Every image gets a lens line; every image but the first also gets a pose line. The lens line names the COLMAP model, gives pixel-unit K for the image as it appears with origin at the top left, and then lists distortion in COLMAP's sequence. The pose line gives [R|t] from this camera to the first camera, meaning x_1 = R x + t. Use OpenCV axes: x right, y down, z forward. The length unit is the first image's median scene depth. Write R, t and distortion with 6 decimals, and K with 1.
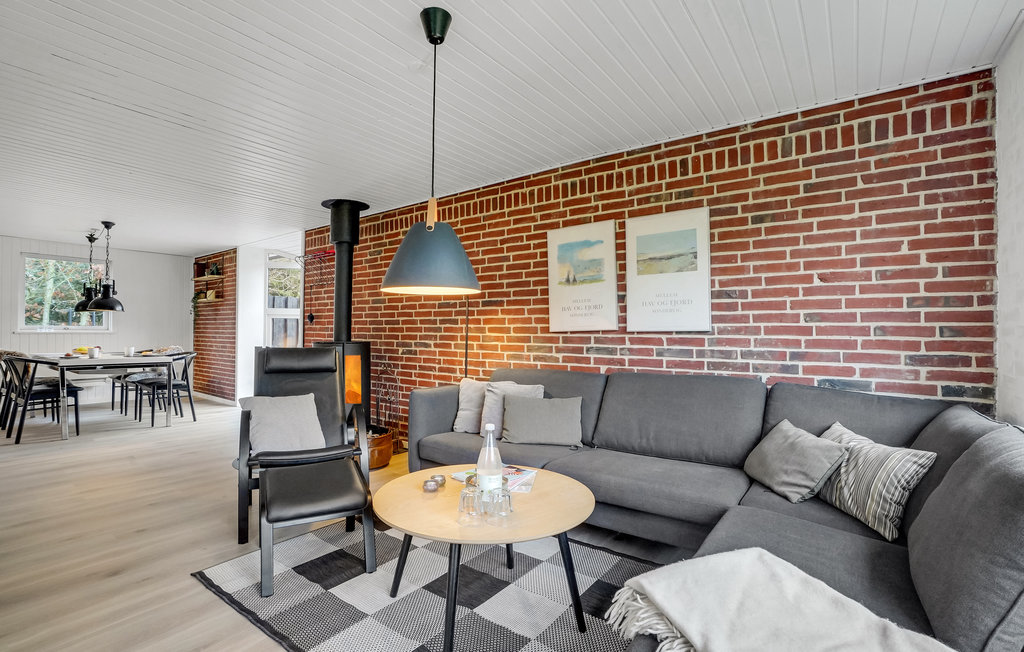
lens RADIAL K [[466.9, 0, 501.3], [0, 466.9, 327.9], [0, 0, 1]] dist [-0.058552, 0.022461]
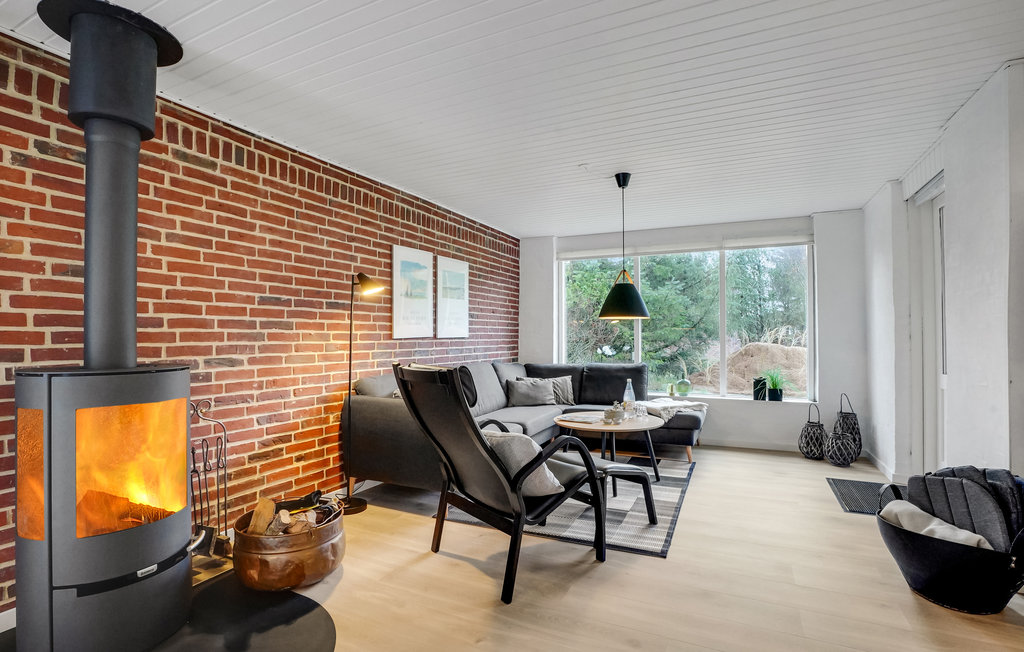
lens RADIAL K [[484.8, 0, 506.1], [0, 484.8, 327.6], [0, 0, 1]] dist [-0.067272, 0.025285]
pose [[-0.181604, 0.009913, 0.983322, -1.057380], [-0.011748, 0.999856, -0.012249, -0.006393], [-0.983302, -0.013776, -0.181462, 0.959907]]
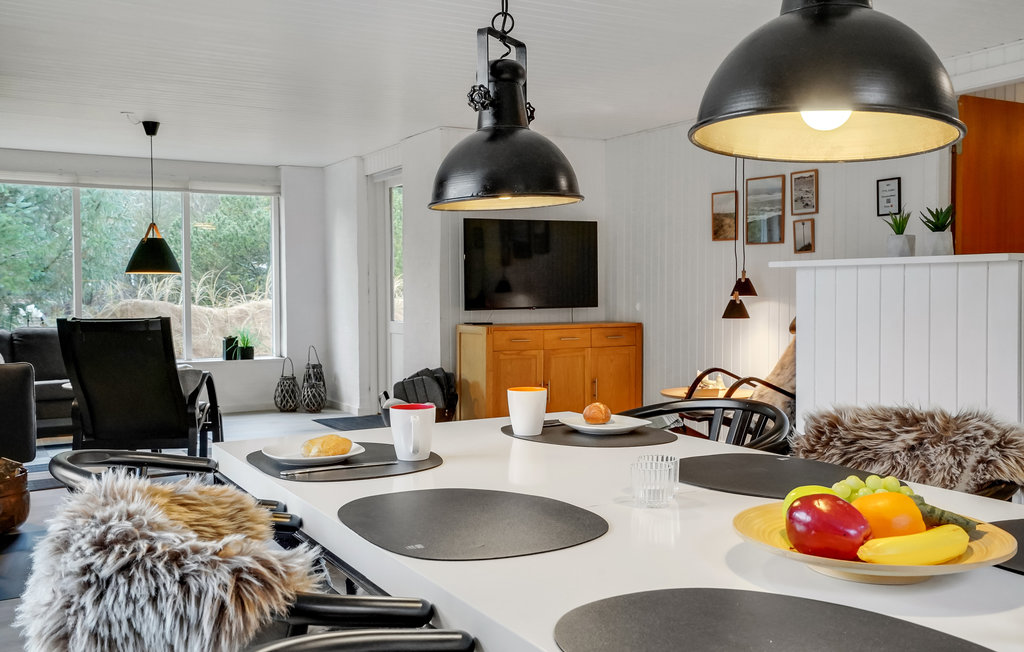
lens RADIAL K [[965.8, 0, 512.0], [0, 965.8, 326.0], [0, 0, 1]] dist [0.060094, 0.005358]
pose [[-0.914323, -0.021438, 0.404419, -1.601197], [-0.009177, 0.999438, 0.032231, -0.005161], [-0.404882, 0.025758, -0.914006, 2.112191]]
